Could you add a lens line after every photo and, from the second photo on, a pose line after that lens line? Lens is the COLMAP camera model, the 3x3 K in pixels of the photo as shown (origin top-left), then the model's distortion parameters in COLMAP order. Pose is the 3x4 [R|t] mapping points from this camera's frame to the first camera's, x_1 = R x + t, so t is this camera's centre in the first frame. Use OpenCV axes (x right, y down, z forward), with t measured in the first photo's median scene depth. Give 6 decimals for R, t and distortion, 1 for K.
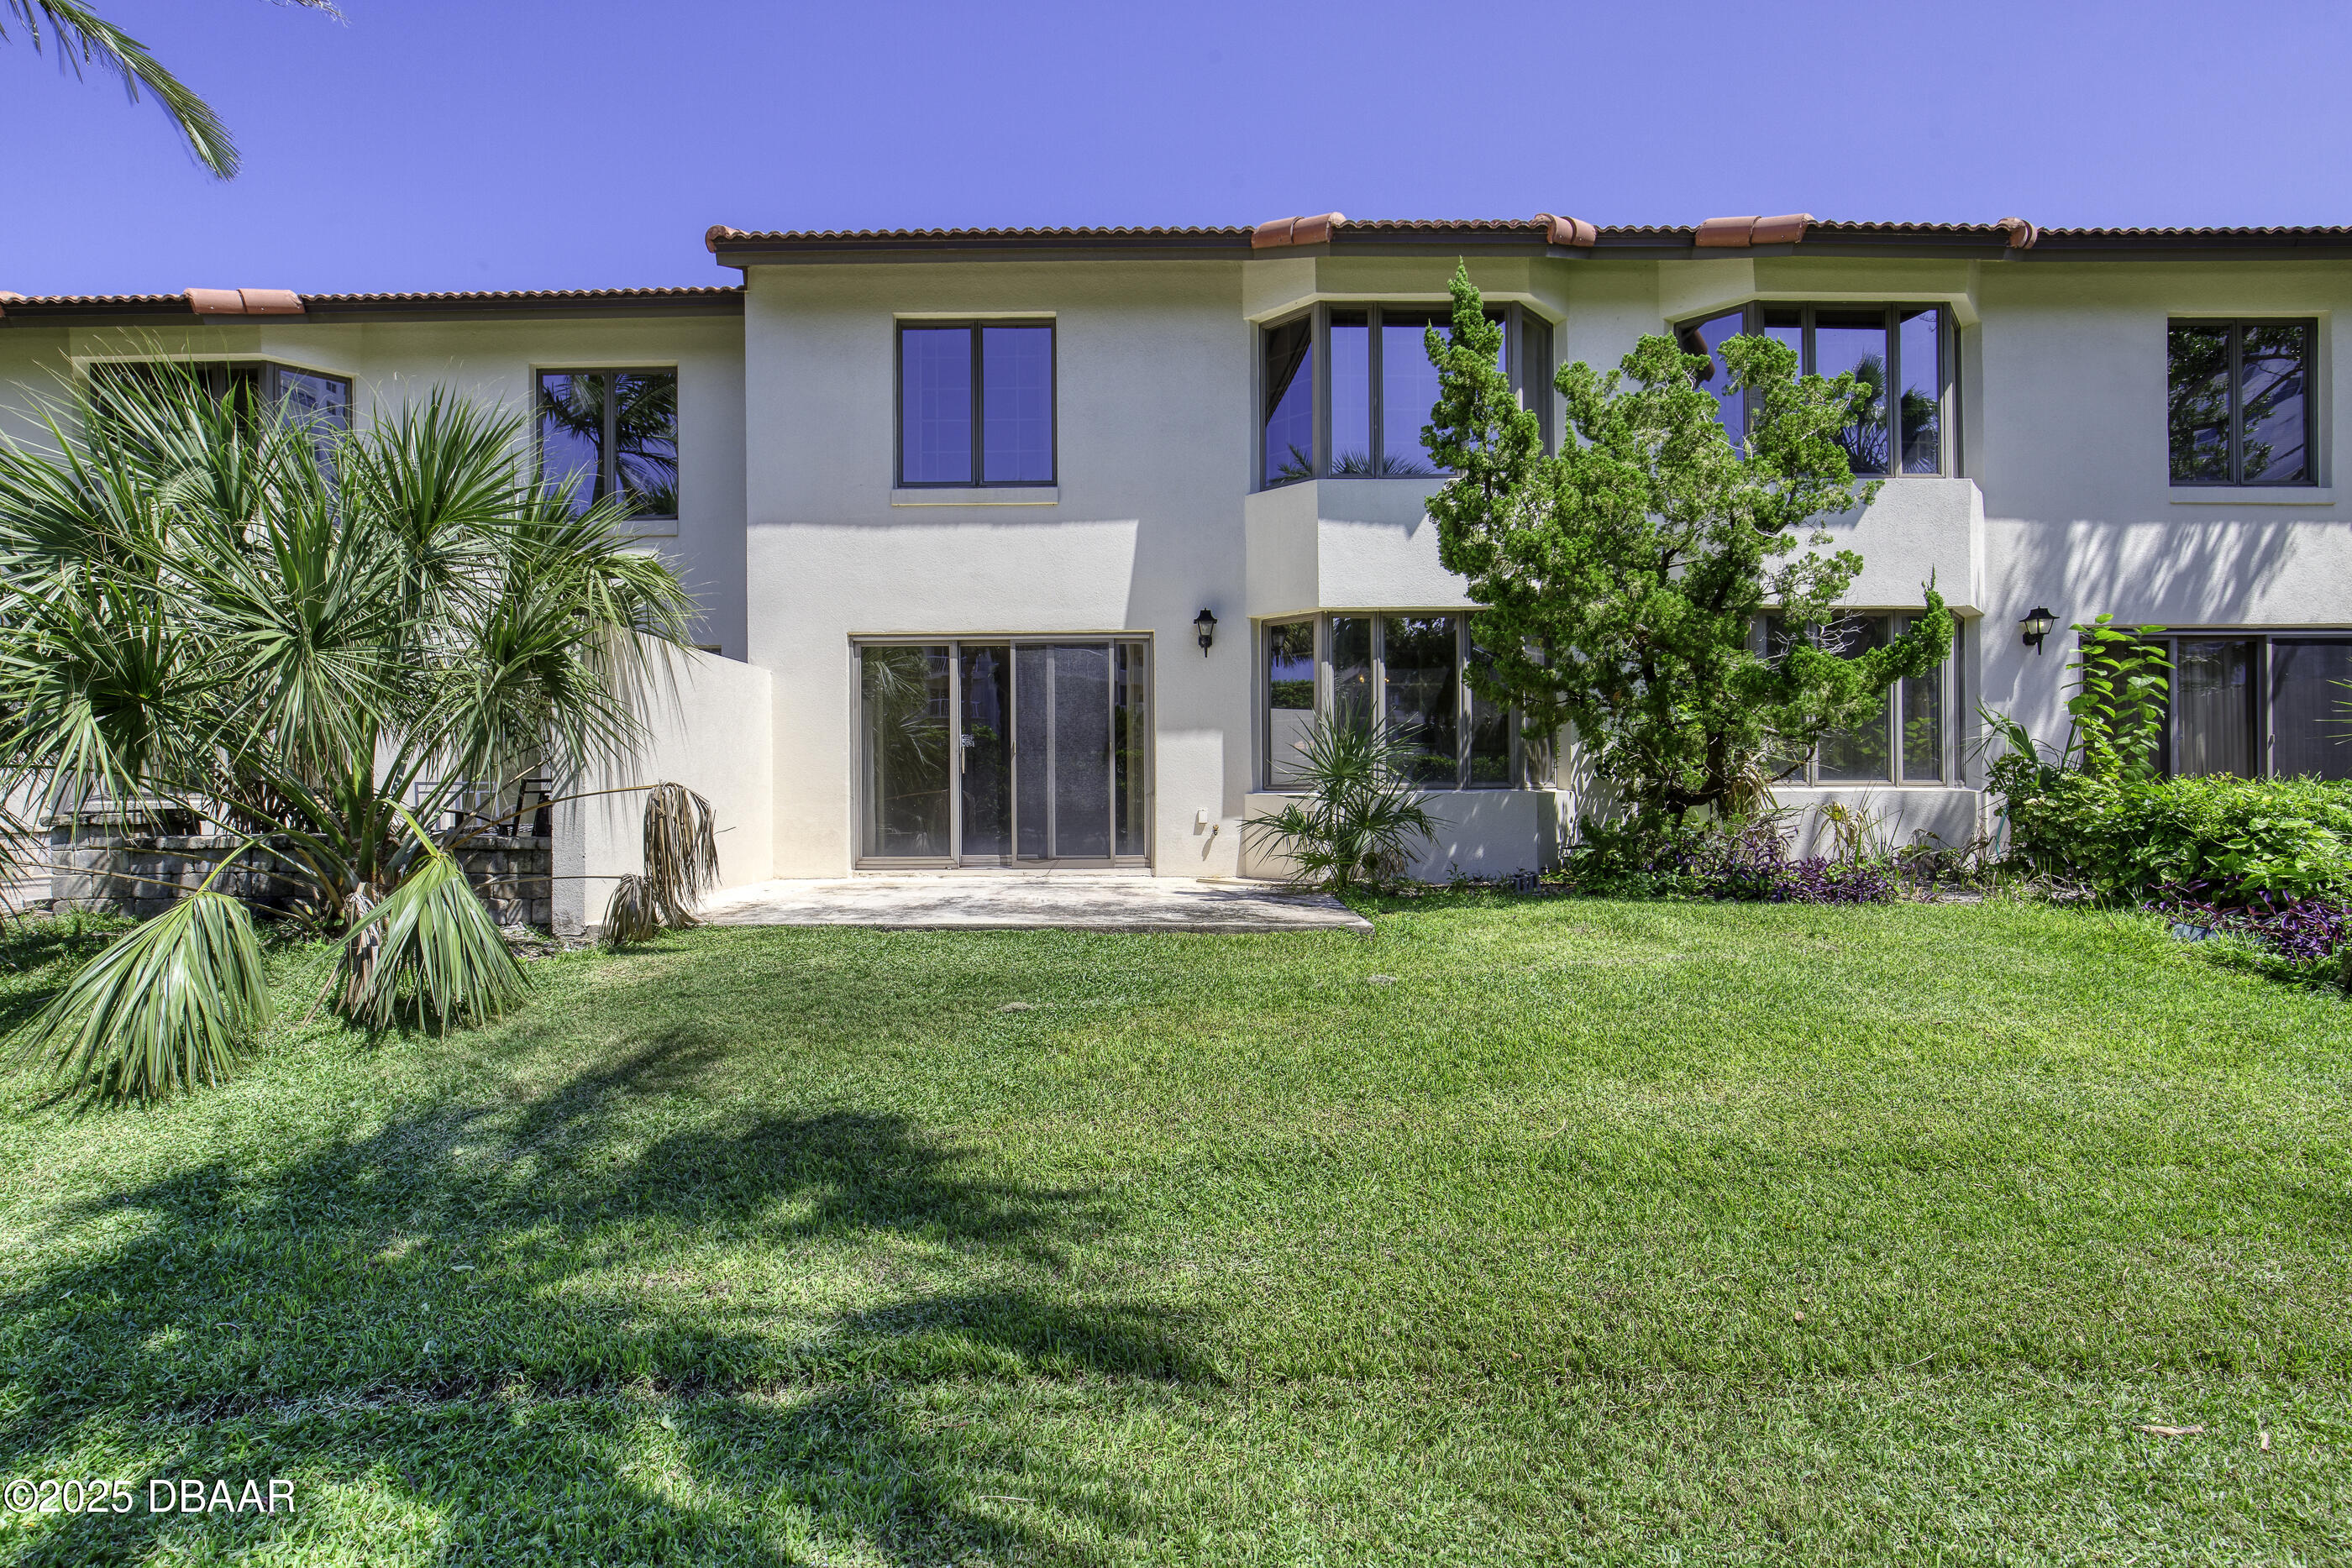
lens RADIAL K [[1089.2, 0, 1131.6], [0, 1089.2, 784.0], [0, 0, 1]] dist [-0.011785, 0.000872]
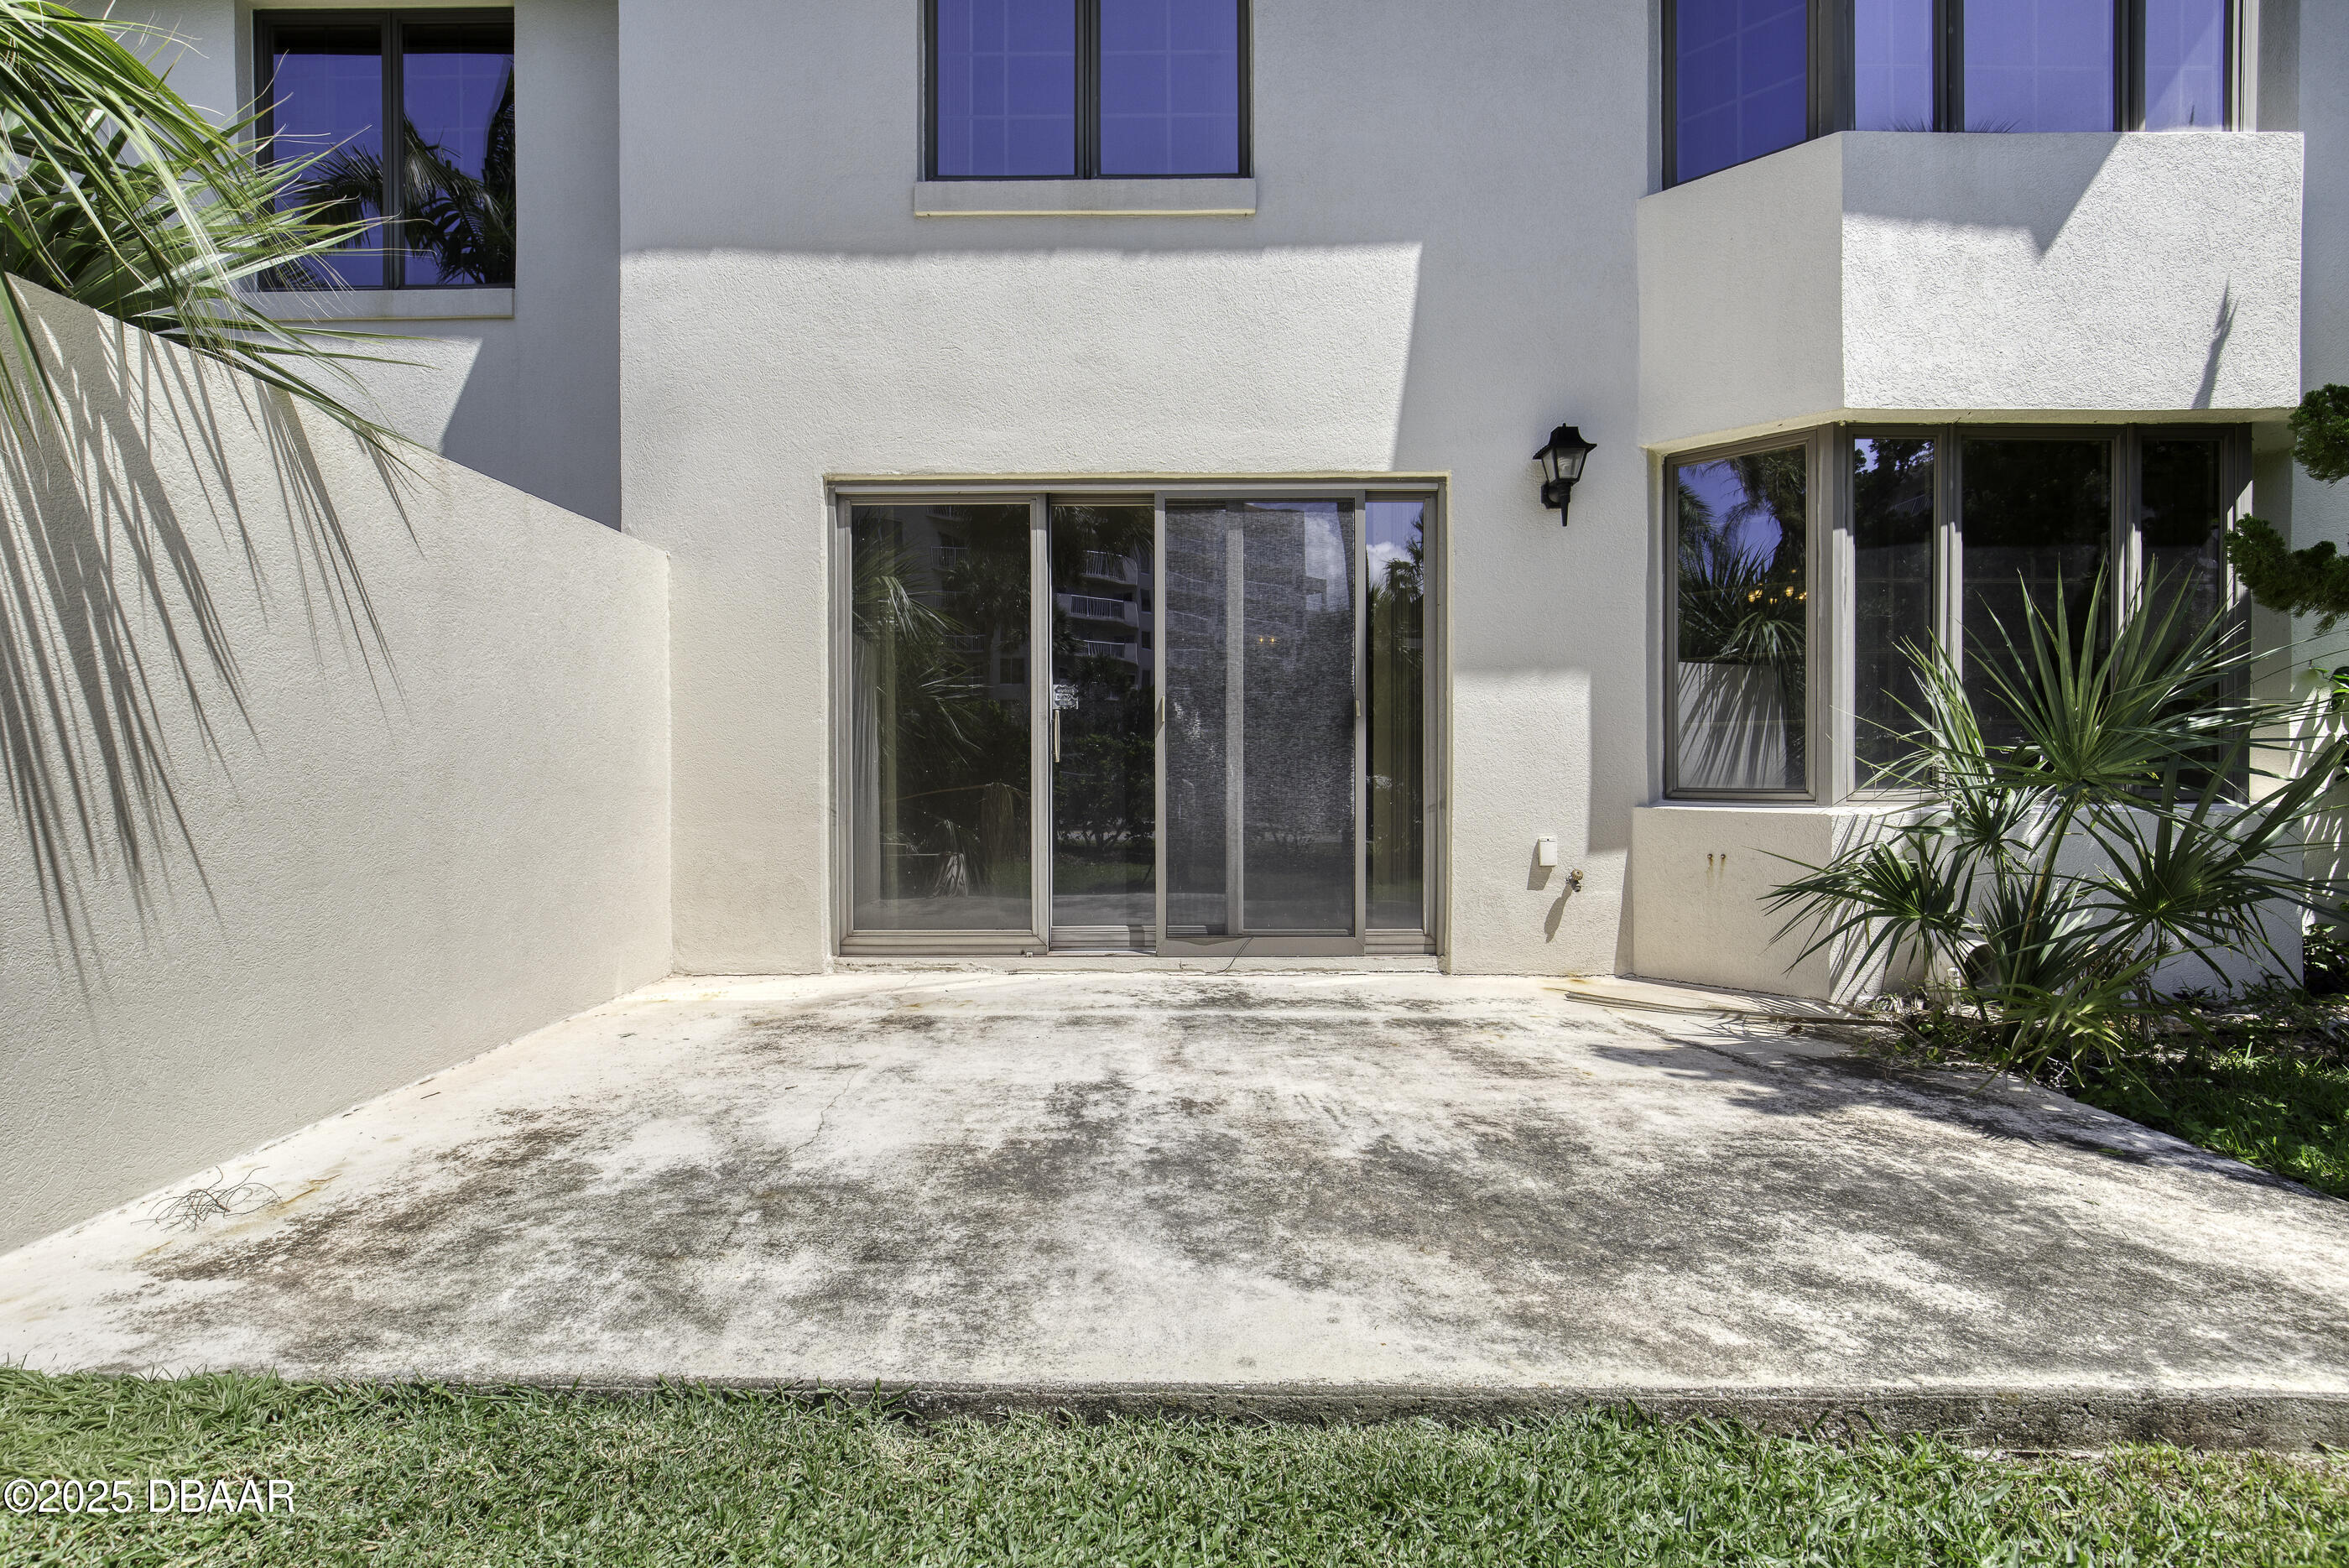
lens RADIAL K [[1069.1, 0, 1164.4], [0, 1069.1, 790.1], [0, 0, 1]] dist [-0.013030, 0.004113]
pose [[0.999867, 0.004868, 0.015548, -0.123611], [-0.005044, 0.999924, 0.011288, -0.003076], [-0.015492, -0.011365, 0.999815, 0.558759]]
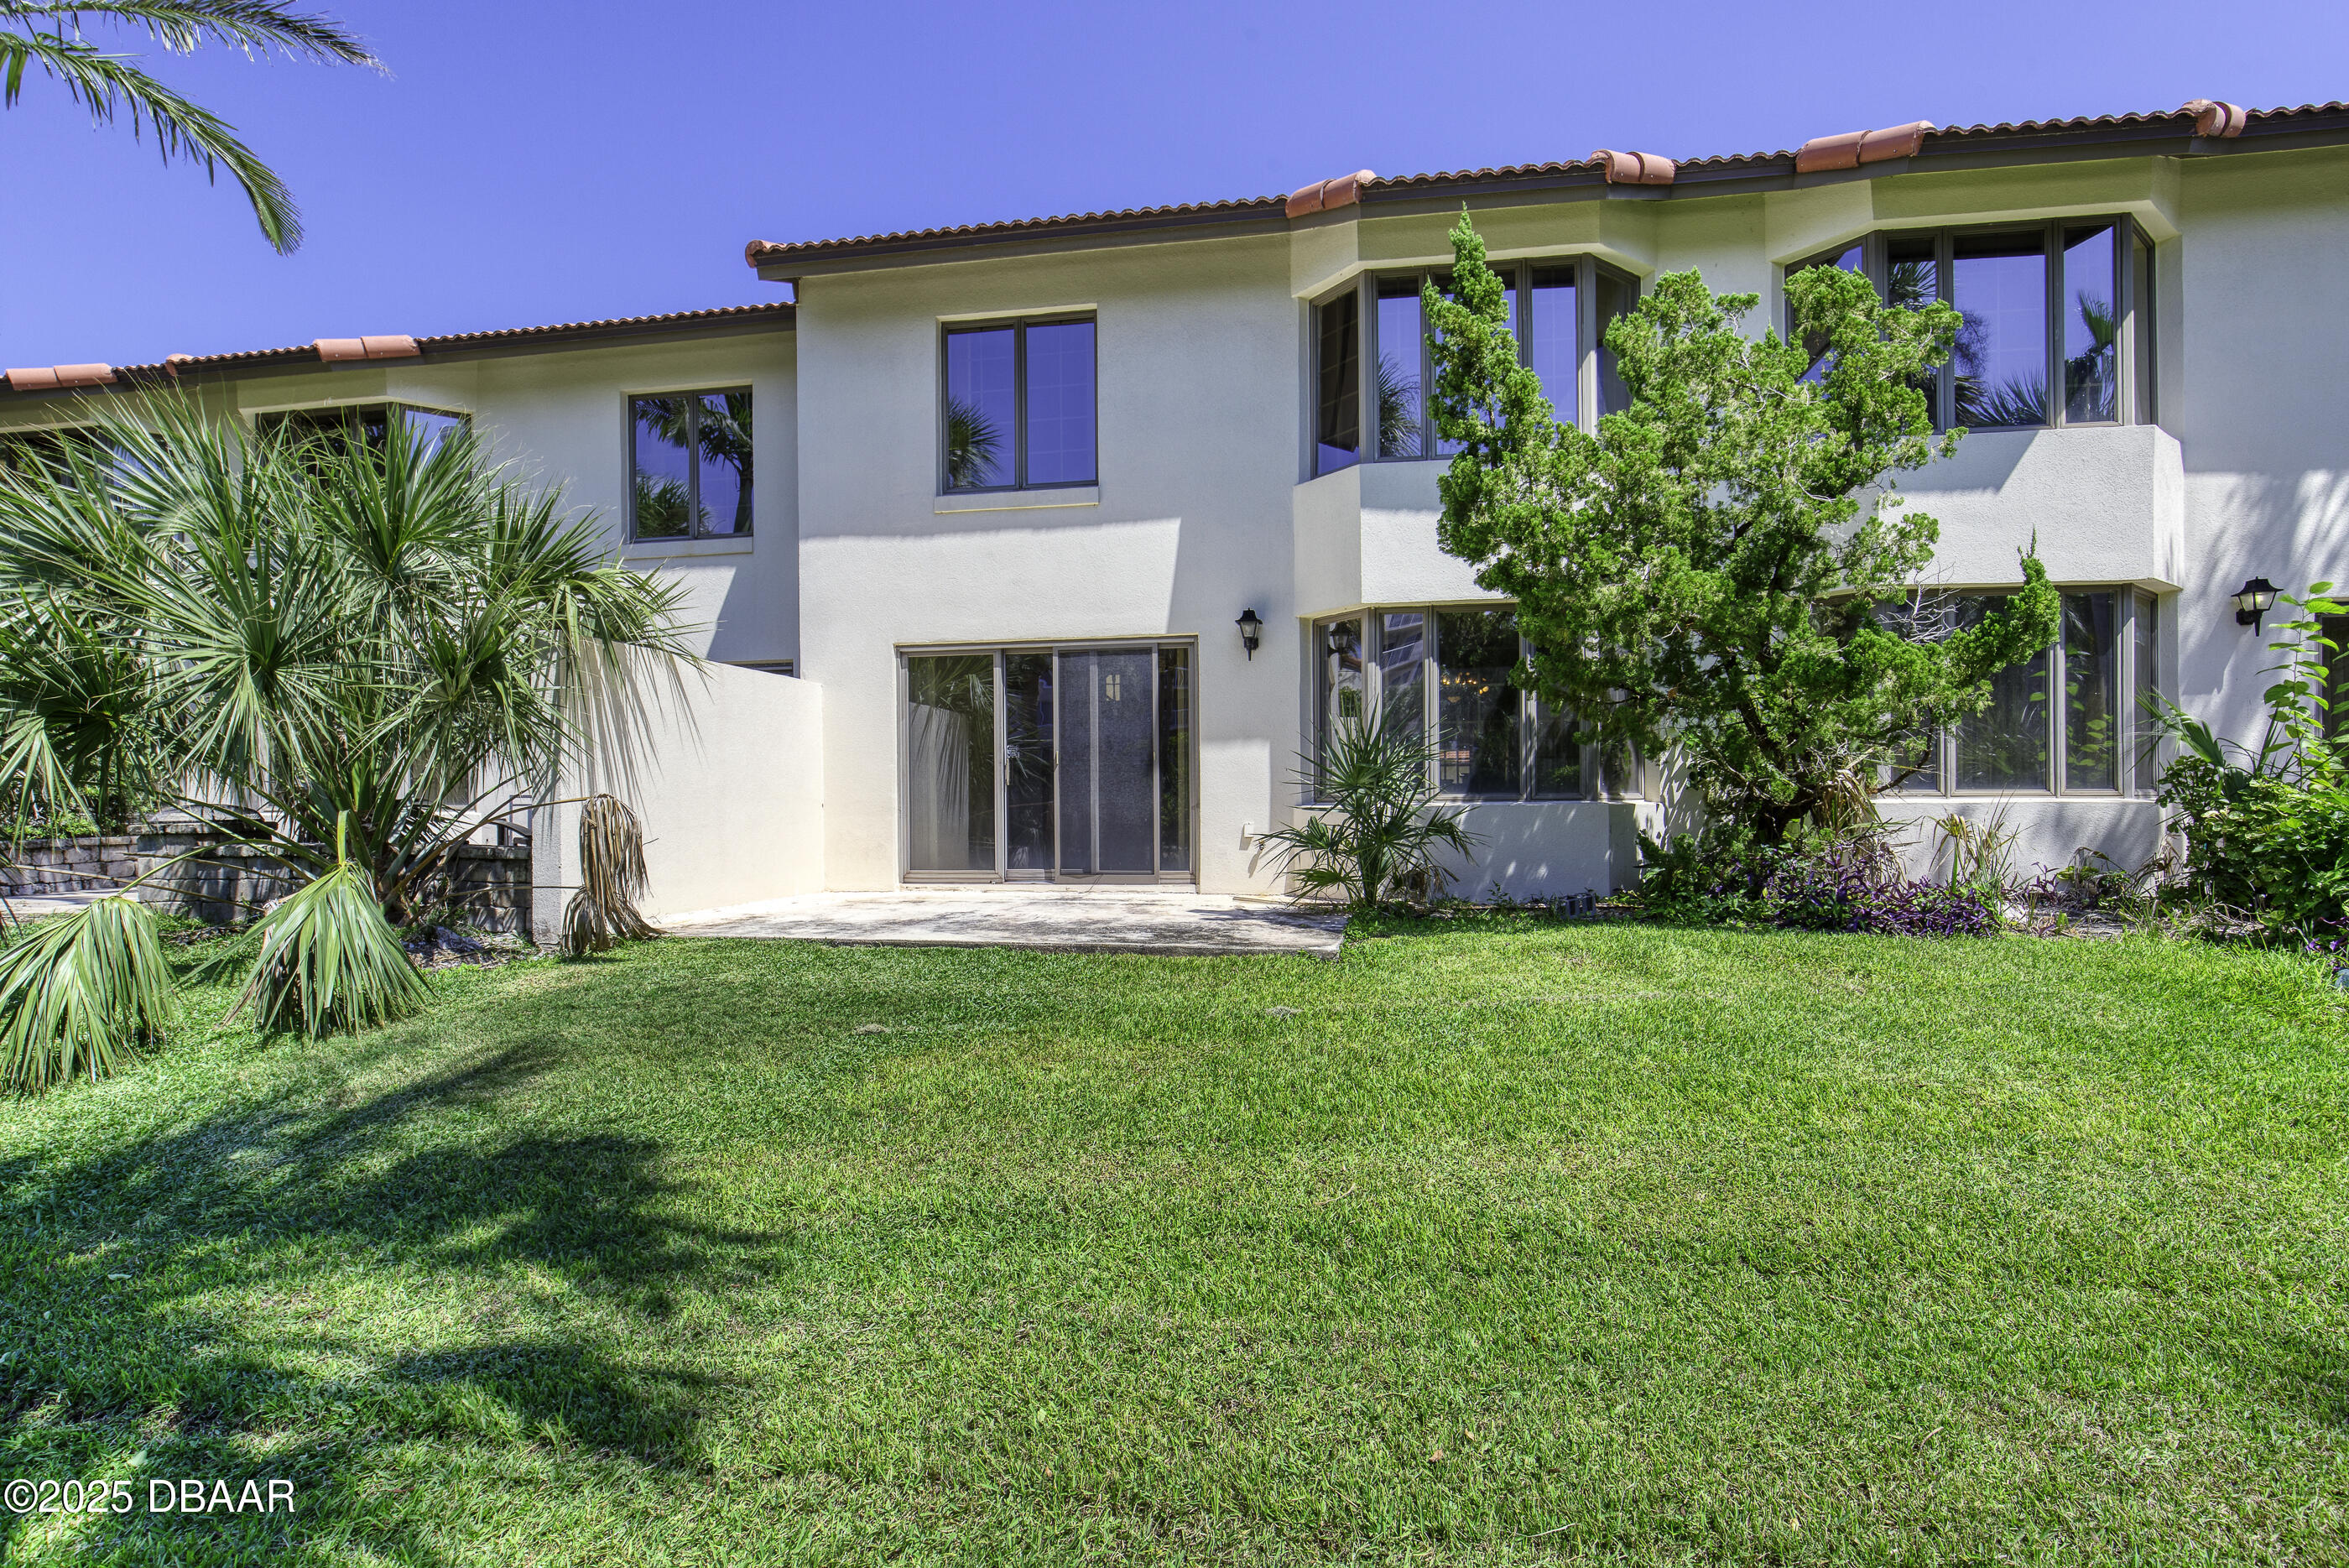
lens RADIAL K [[1102.9, 0, 1194.2], [0, 1102.9, 807.4], [0, 0, 1]] dist [-0.017157, 0.006480]
pose [[0.987765, -0.000177, -0.155952, 0.179571], [0.001437, 0.999967, 0.007968, 0.002777], [0.155946, -0.008095, 0.987732, 0.056689]]
